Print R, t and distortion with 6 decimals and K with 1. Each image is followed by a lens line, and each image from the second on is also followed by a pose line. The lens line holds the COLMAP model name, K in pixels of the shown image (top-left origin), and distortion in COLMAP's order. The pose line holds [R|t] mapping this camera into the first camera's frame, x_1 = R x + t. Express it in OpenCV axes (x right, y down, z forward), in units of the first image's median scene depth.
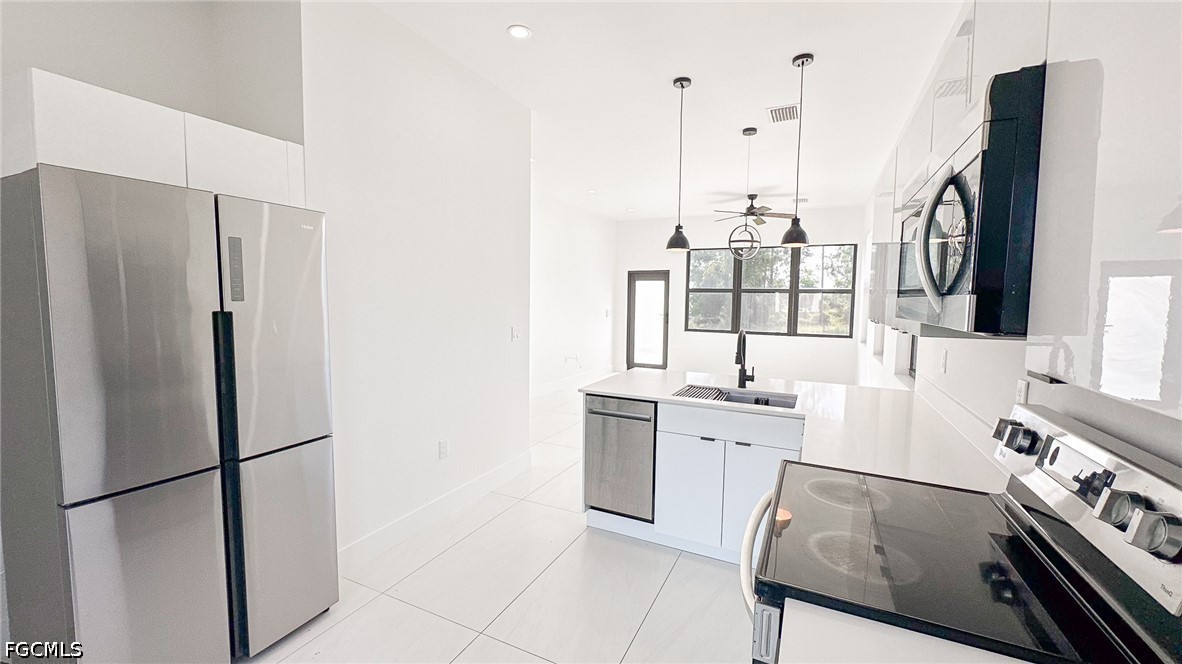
lens RADIAL K [[473.9, 0, 593.8], [0, 473.9, 337.5], [0, 0, 1]] dist [-0.004418, 0.000433]
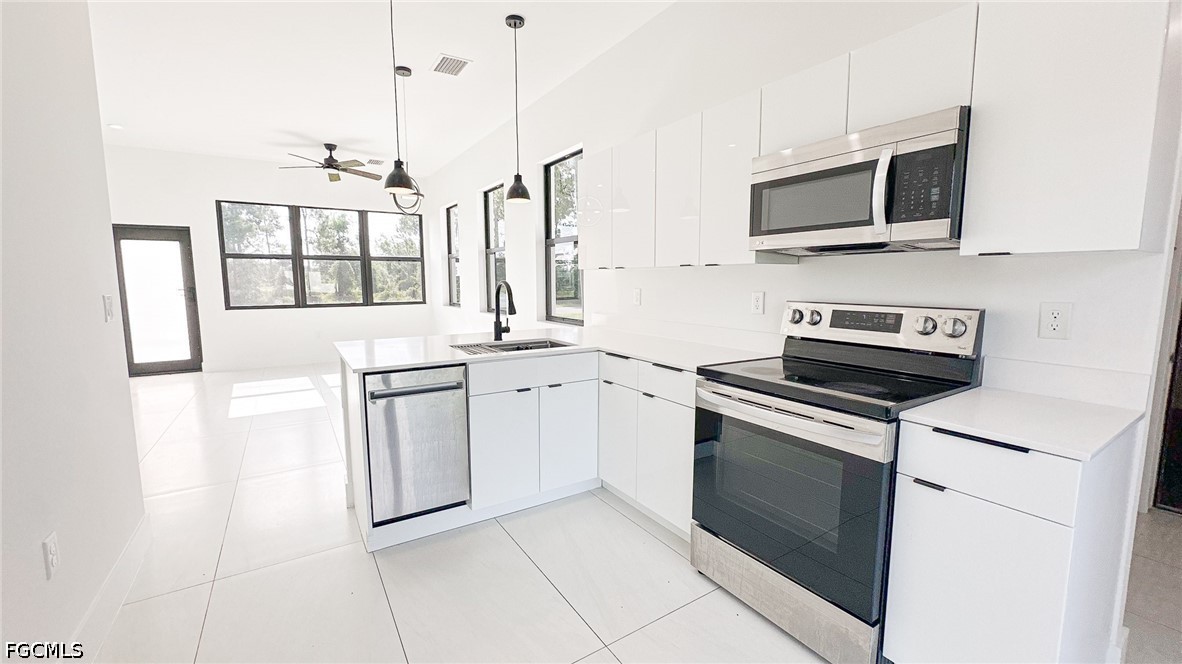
lens RADIAL K [[473.9, 0, 591.0], [0, 473.9, 333.7], [0, 0, 1]] dist [-0.004418, 0.000433]
pose [[0.531311, -0.112804, 0.839634, -0.154834], [0.079759, 0.993354, 0.082985, 0.009657], [-0.843414, 0.022877, 0.536777, 0.114456]]
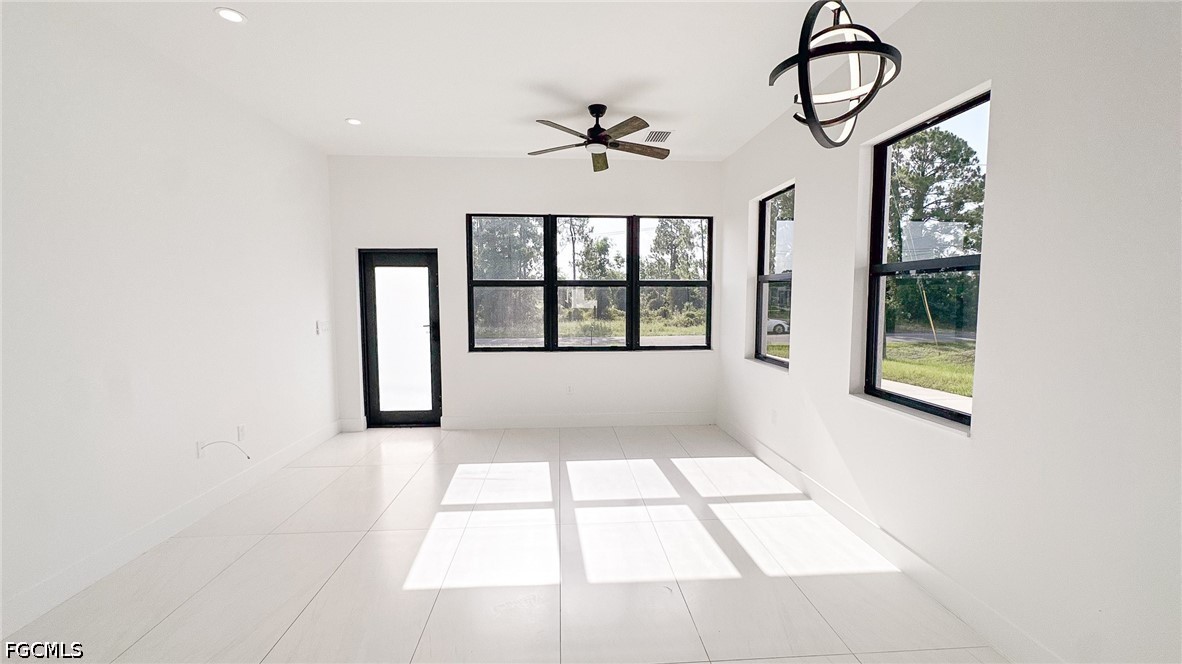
lens RADIAL K [[473.9, 0, 593.8], [0, 473.9, 333.2], [0, 0, 1]] dist [-0.004418, 0.000433]
pose [[0.870483, -0.052903, 0.489347, 0.043009], [0.054060, 0.998468, 0.011777, -0.039623], [-0.489220, 0.016202, 0.872010, 0.452070]]
